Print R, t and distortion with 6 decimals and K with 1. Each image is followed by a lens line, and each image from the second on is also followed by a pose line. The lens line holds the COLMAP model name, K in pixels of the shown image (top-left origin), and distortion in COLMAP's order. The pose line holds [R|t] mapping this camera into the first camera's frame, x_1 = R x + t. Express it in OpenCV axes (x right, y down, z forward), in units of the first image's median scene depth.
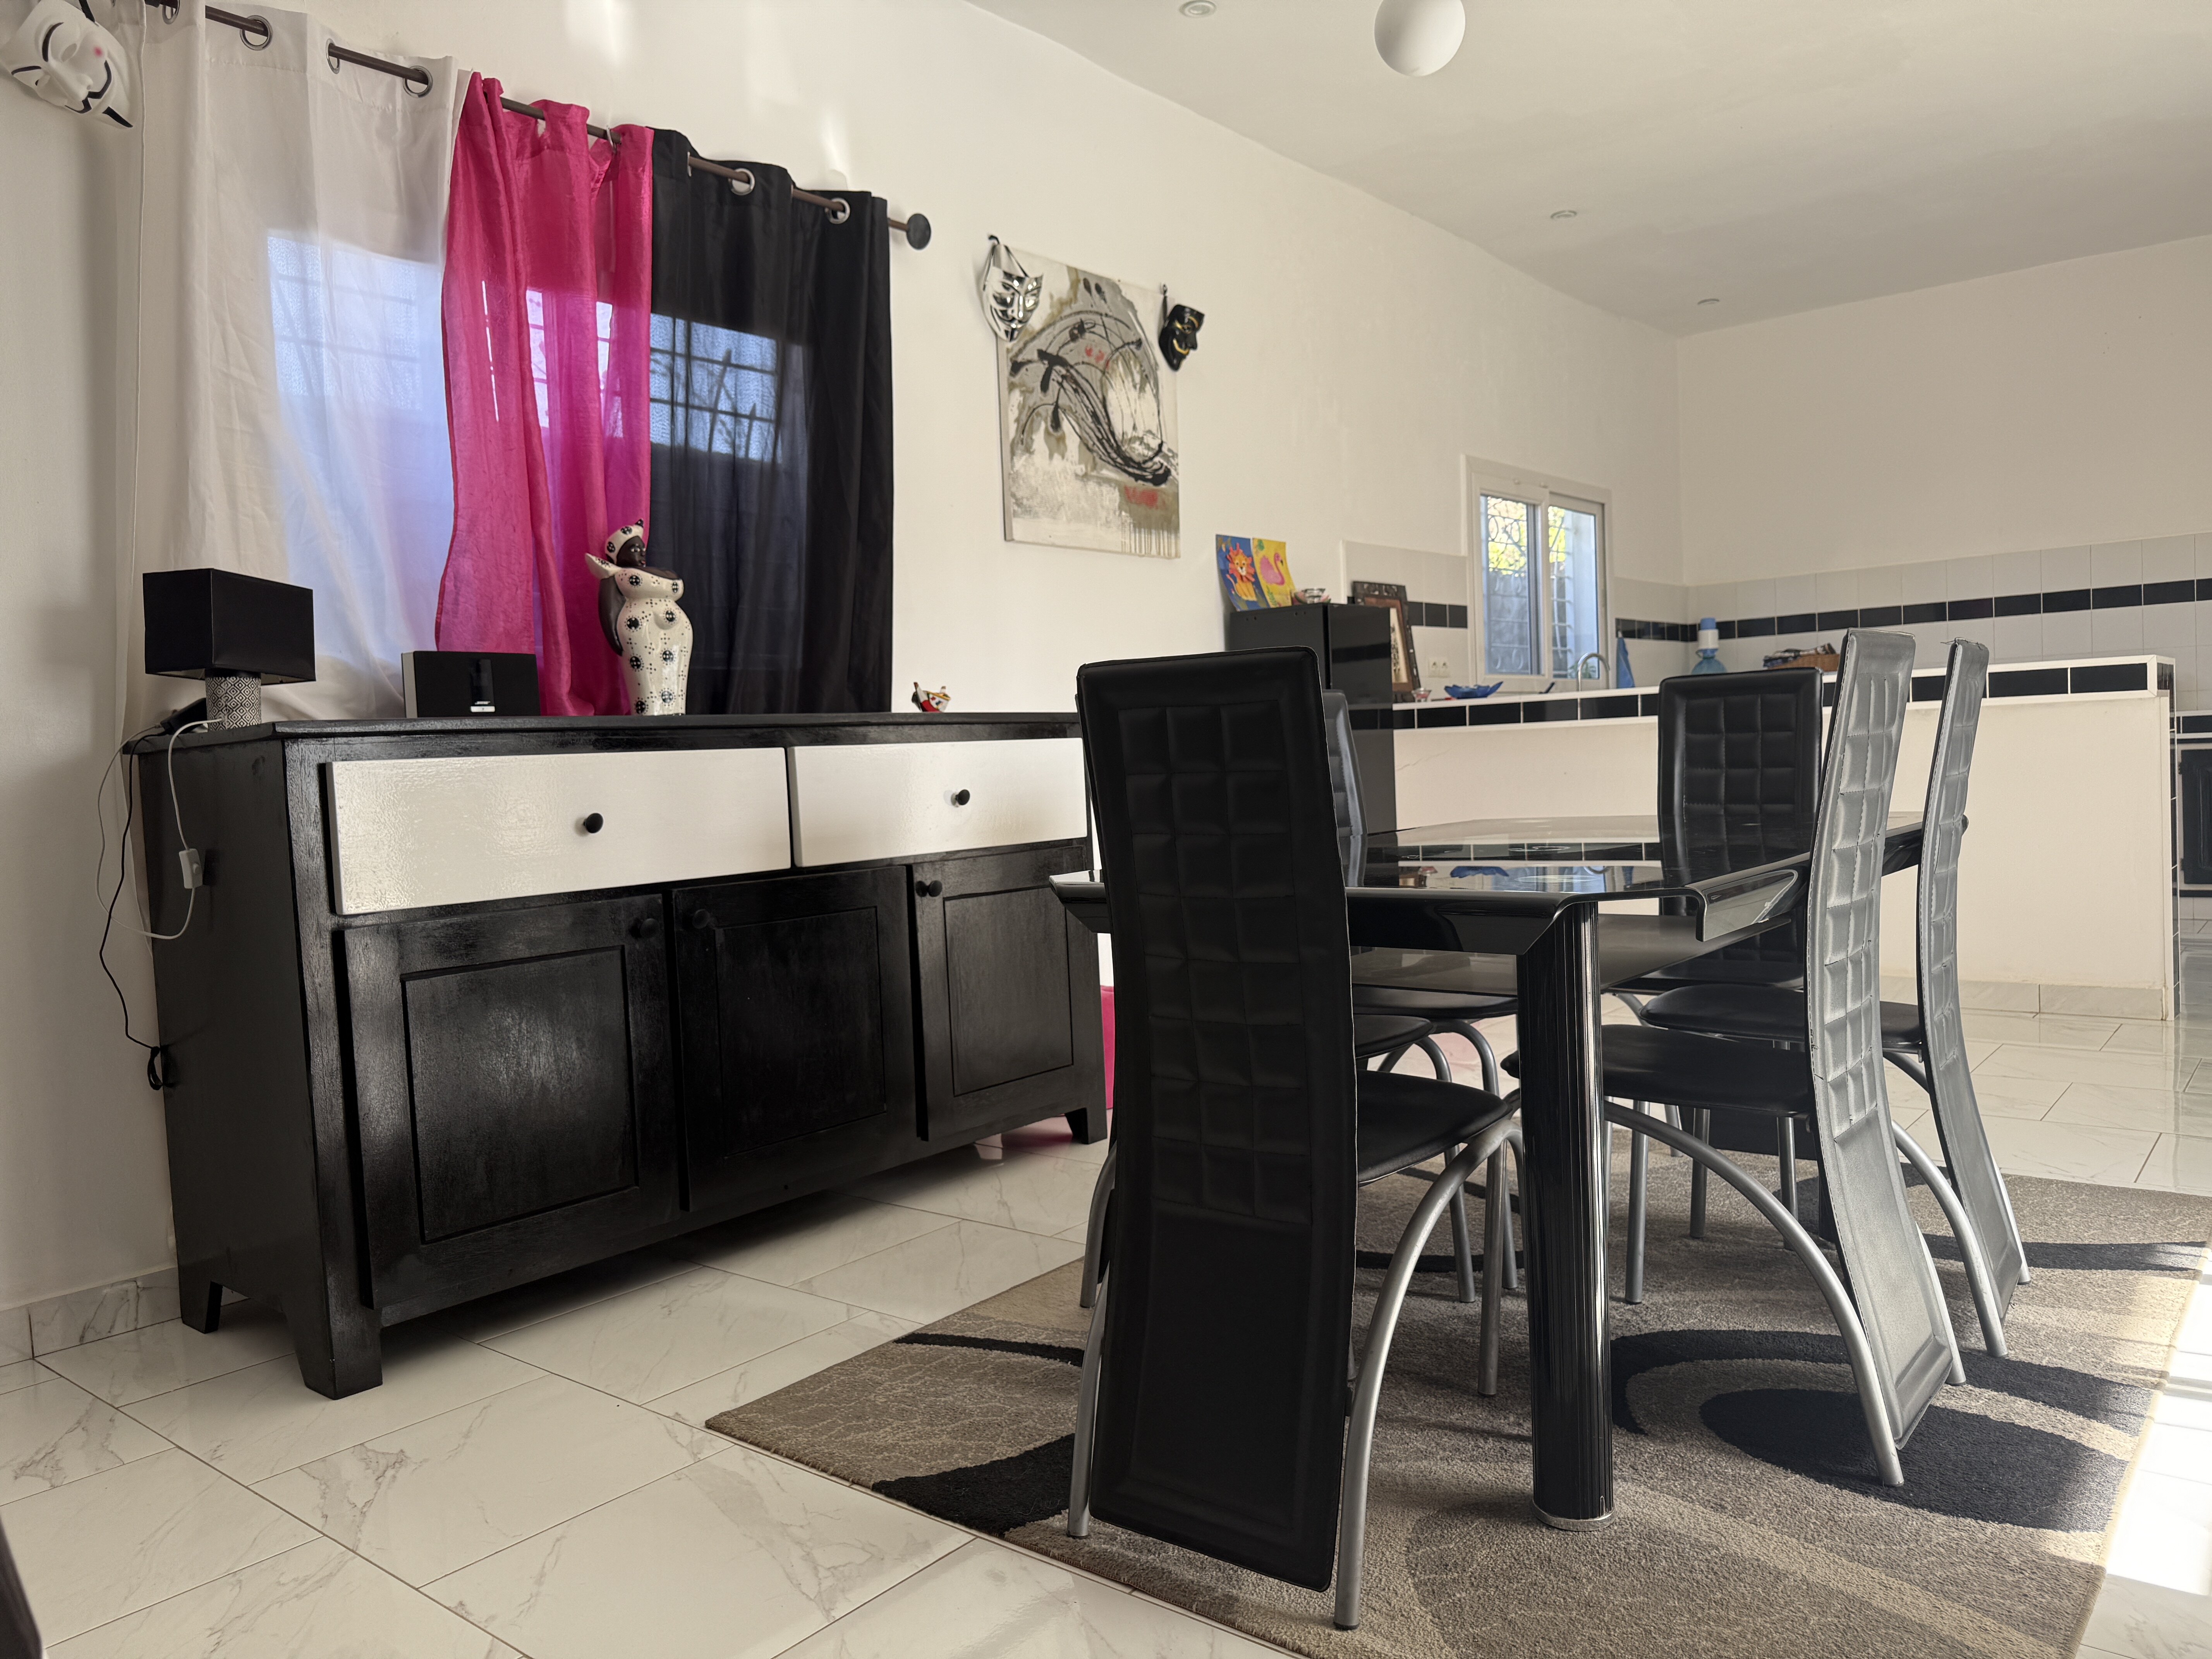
lens RADIAL K [[1542.3, 0, 1124.4], [0, 1542.3, 831.3], [0, 0, 1]] dist [0.094007, -0.150253]
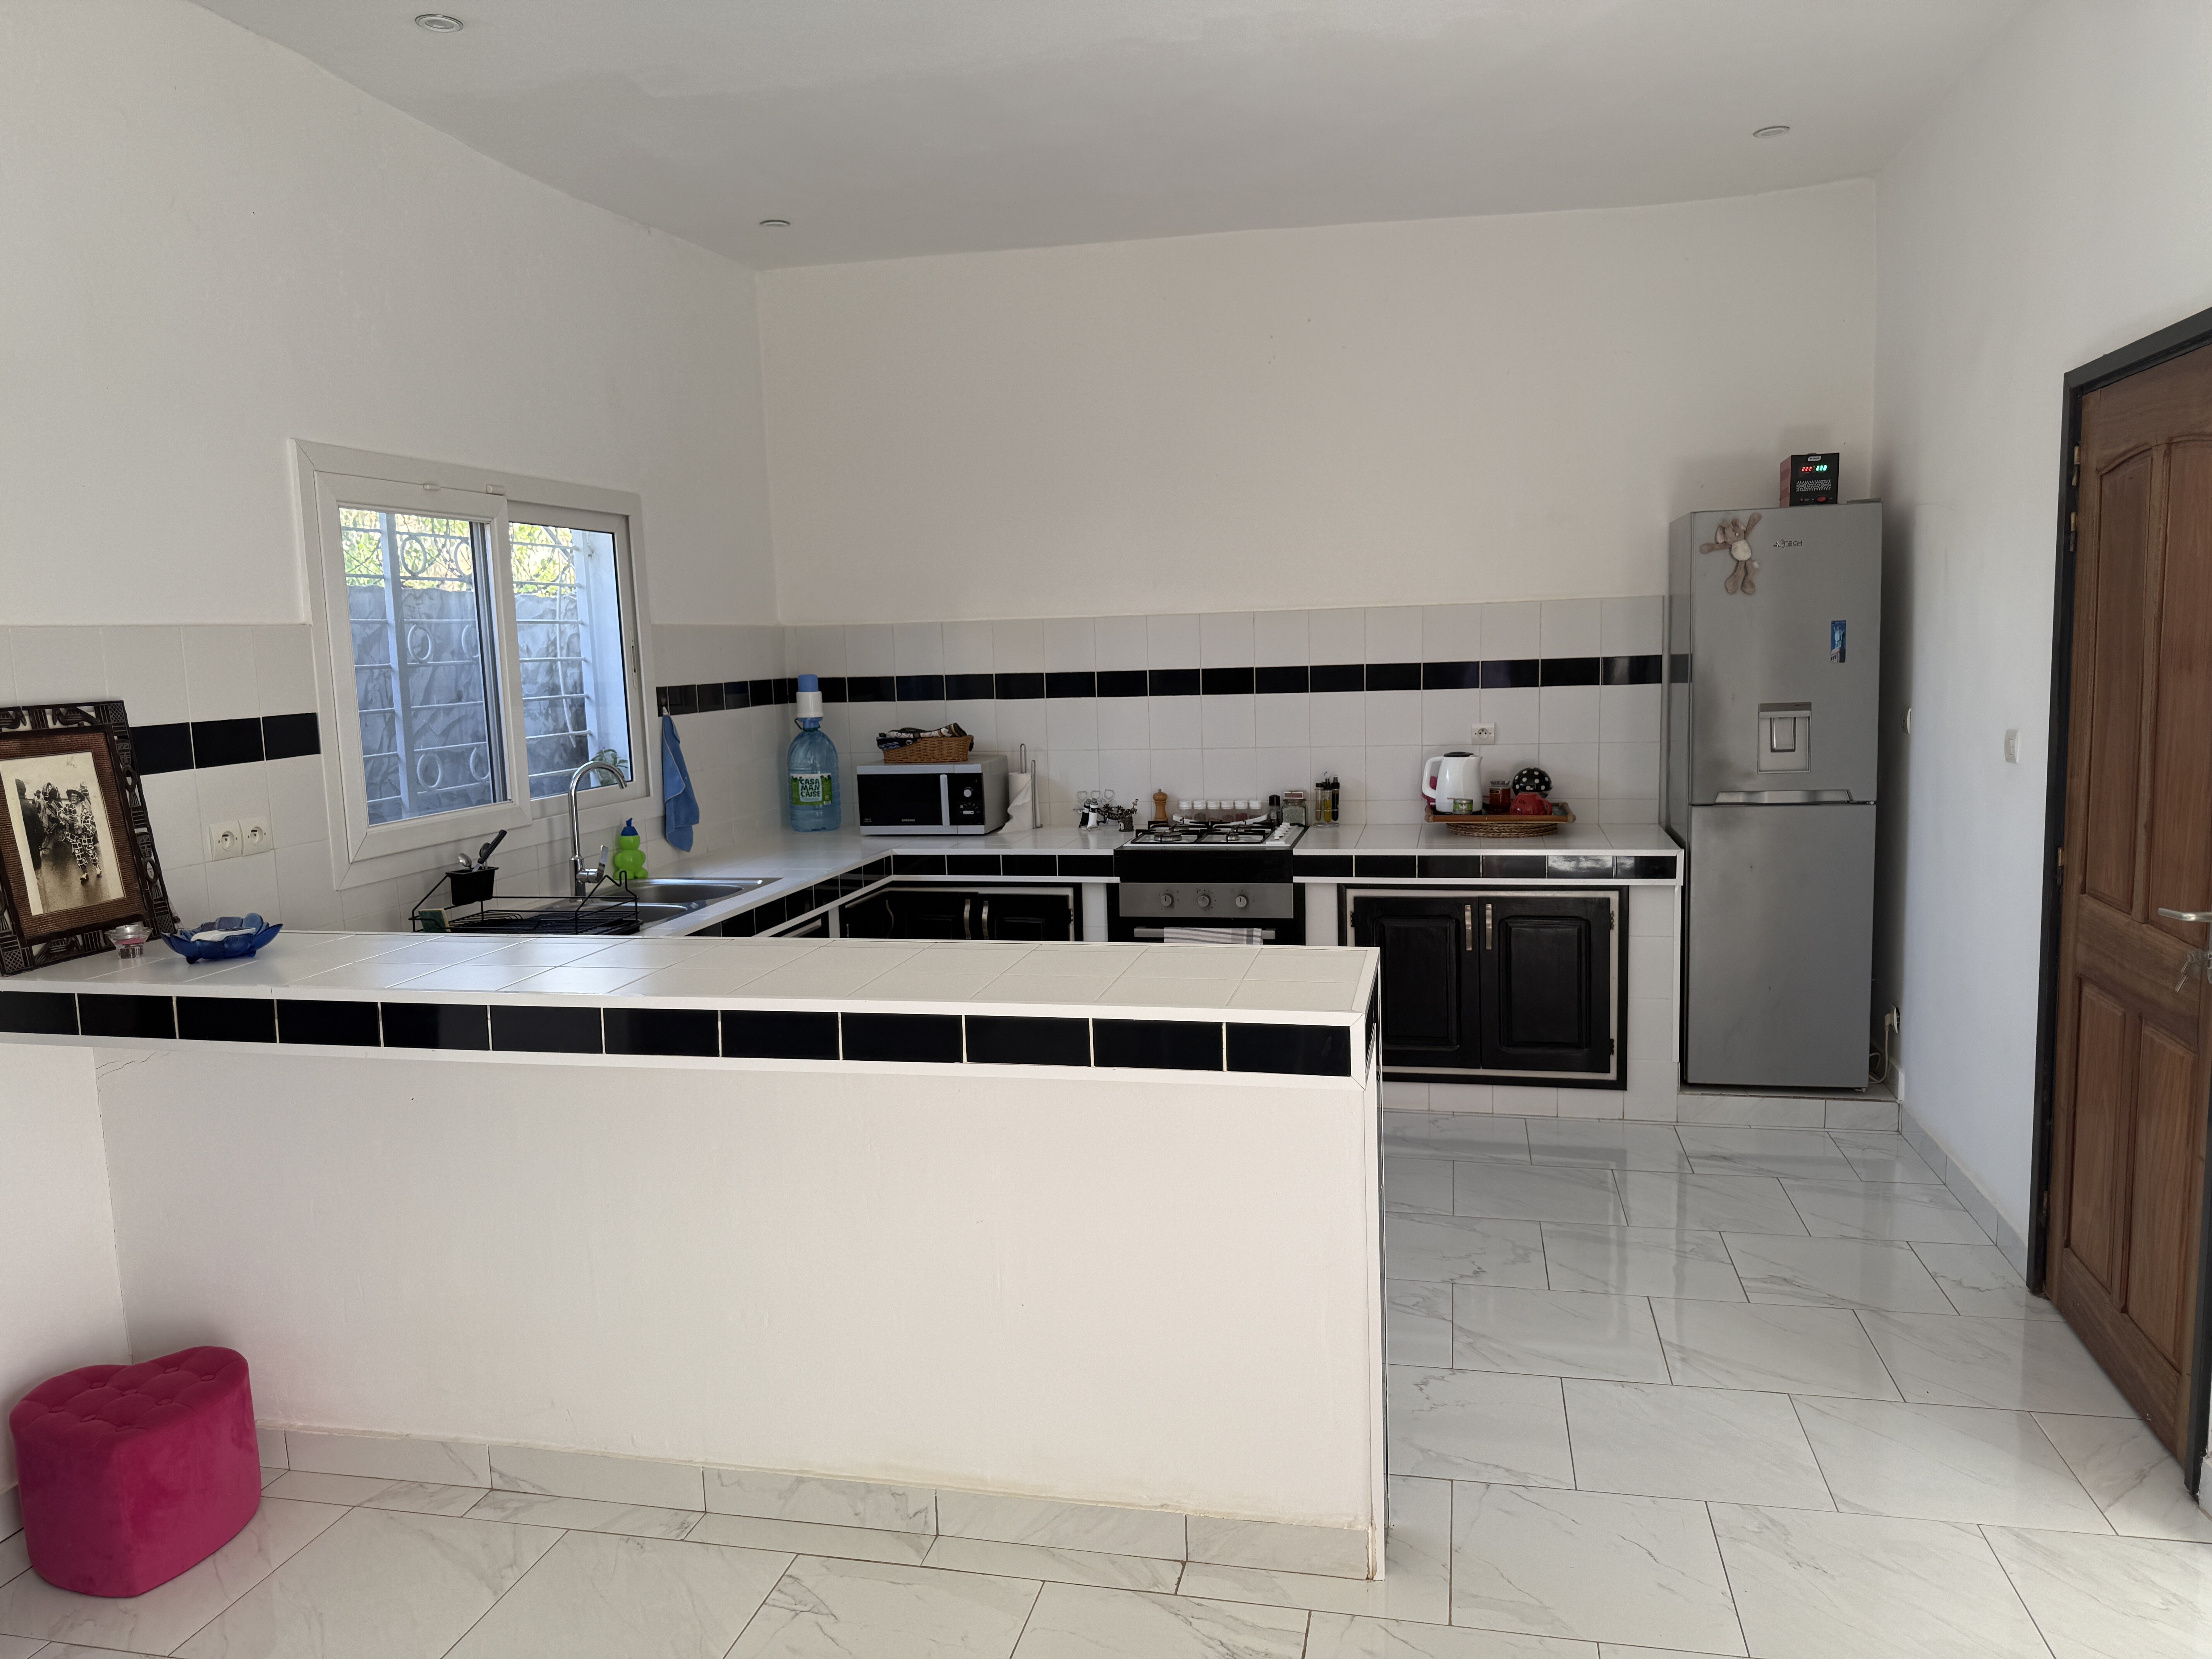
lens RADIAL K [[1550.6, 0, 1099.8], [0, 1550.6, 819.8], [0, 0, 1]] dist [0.202414, -0.264526]
pose [[0.896598, -0.030145, 0.441819, 0.302727], [0.007888, 0.998609, 0.052127, -0.186776], [-0.442776, -0.043252, 0.895589, 0.496235]]
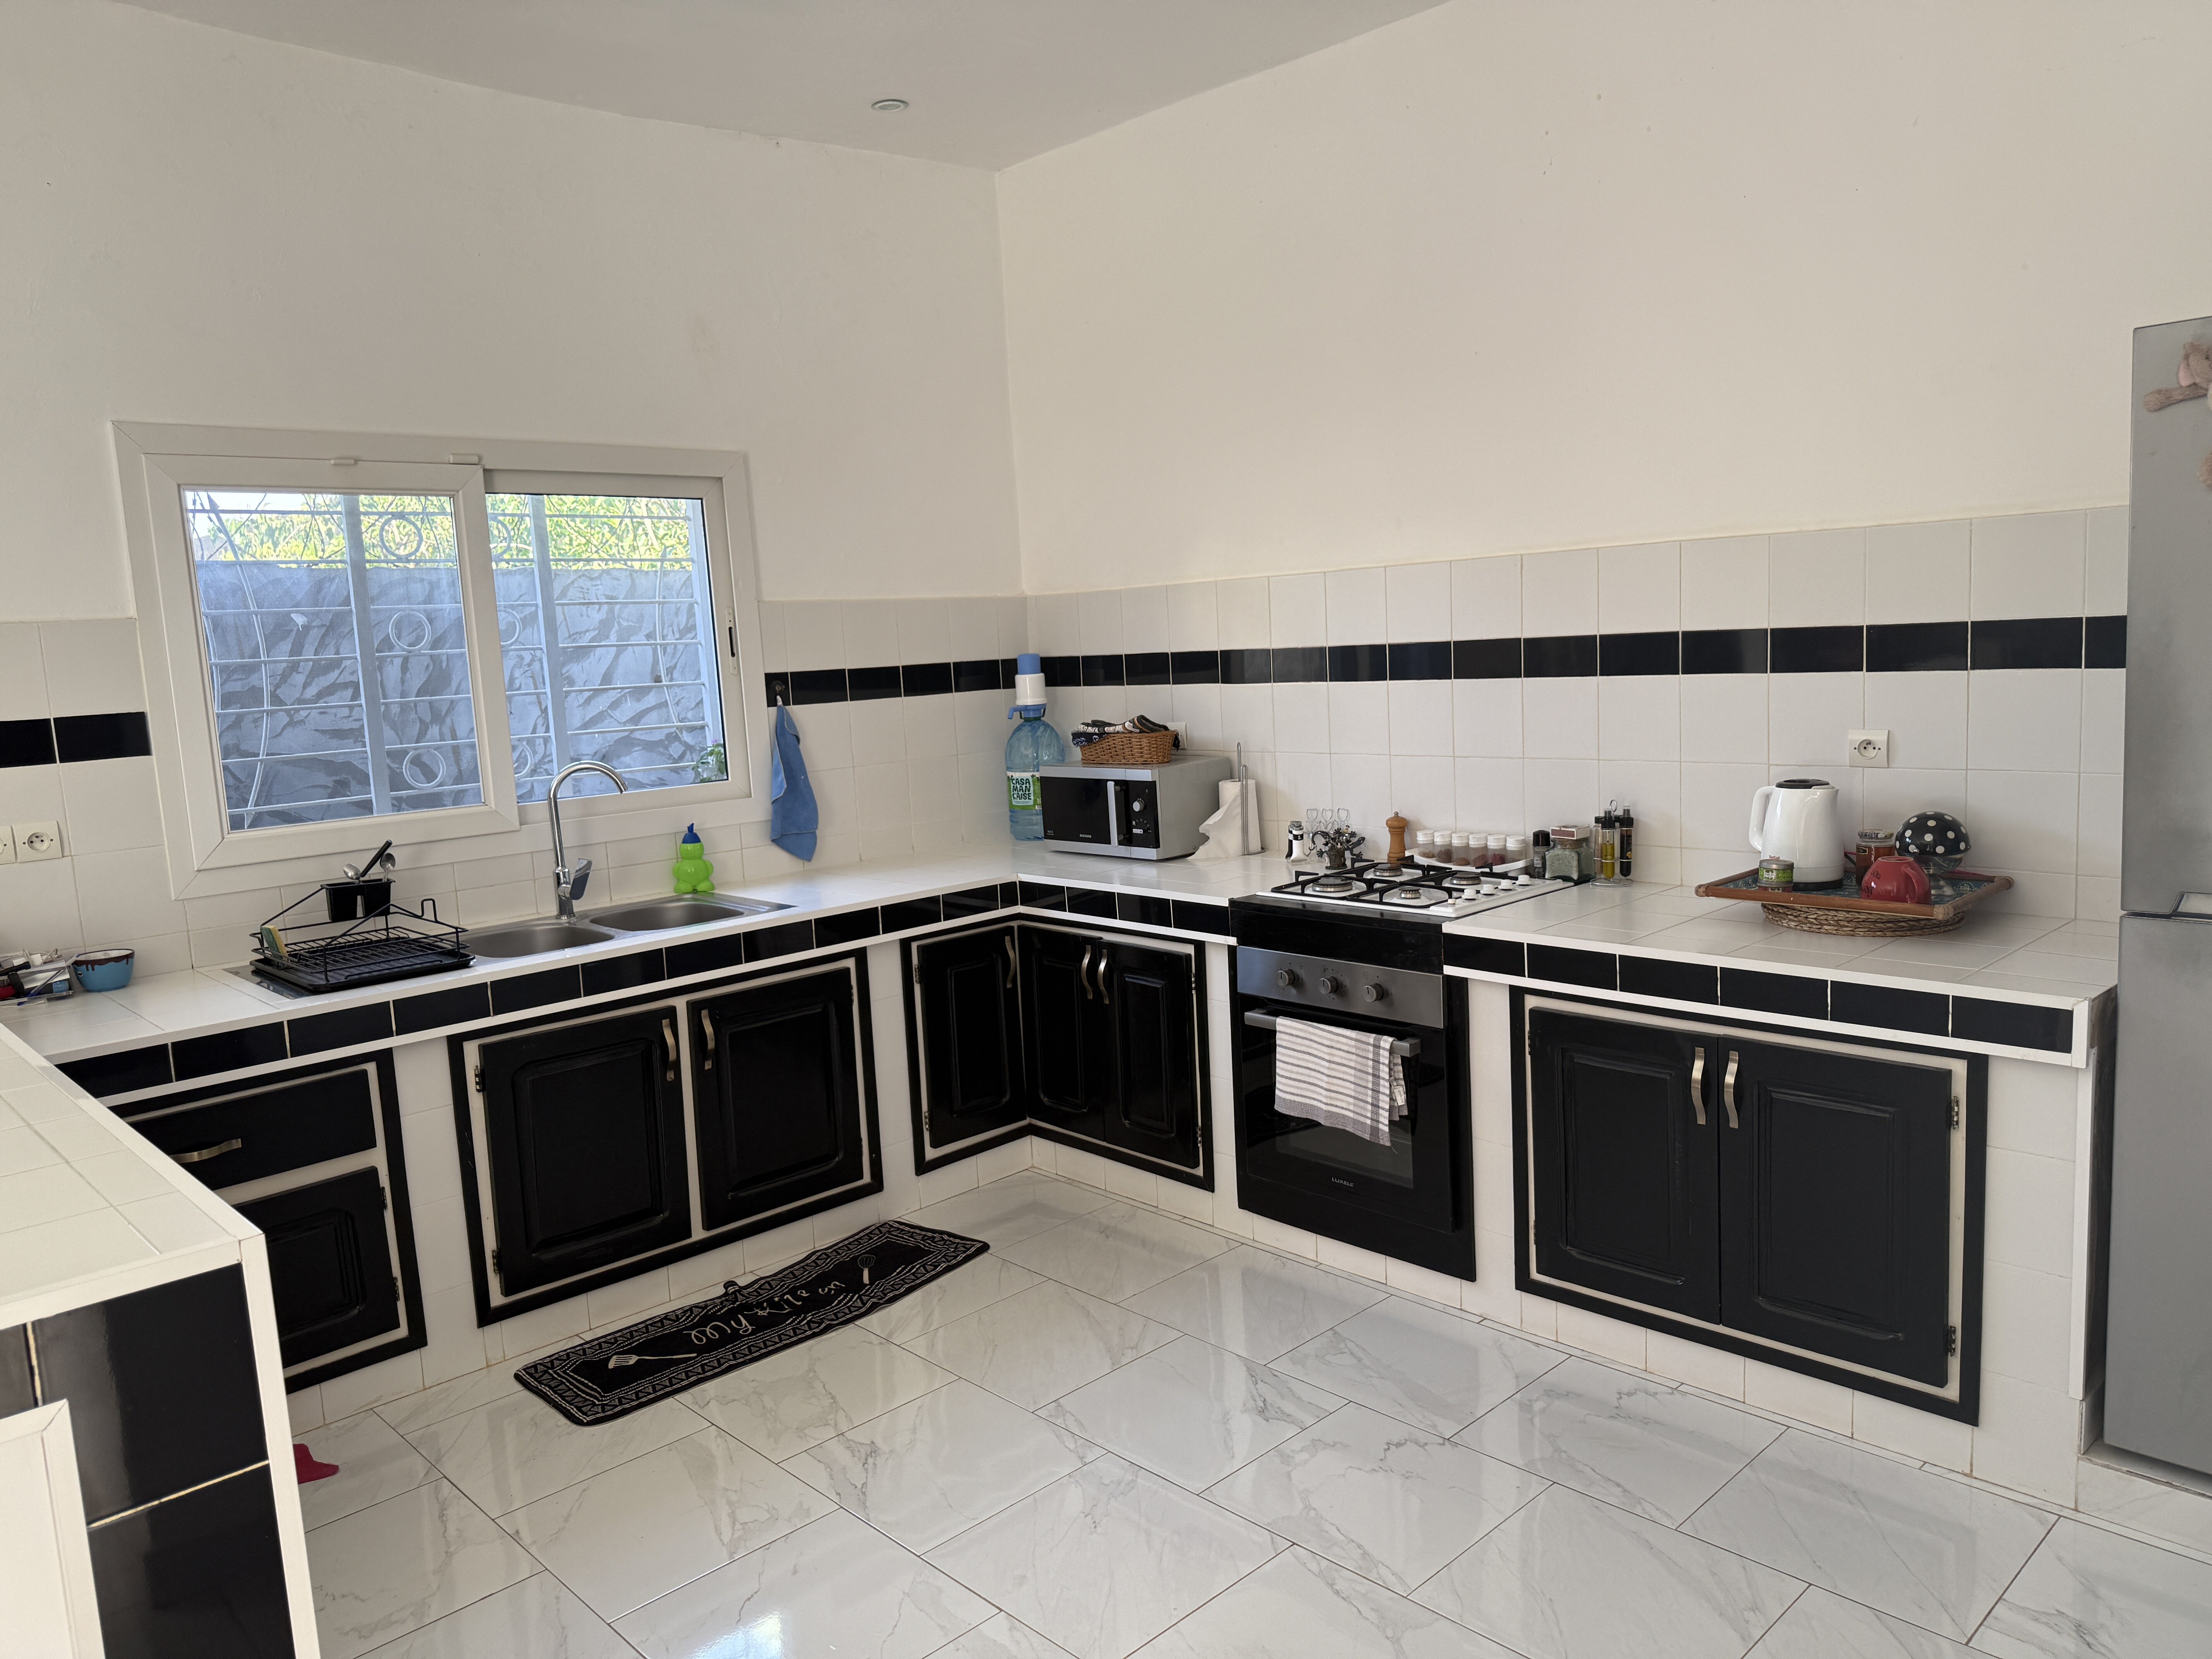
lens RADIAL K [[1549.0, 0, 1105.2], [0, 1549.0, 839.2], [0, 0, 1]] dist [0.130444, -0.152518]
pose [[0.992257, 0.013785, -0.123431, 0.848359], [-0.002588, 0.995901, 0.090417, -0.210521], [0.124172, -0.089397, 0.988225, 0.698069]]
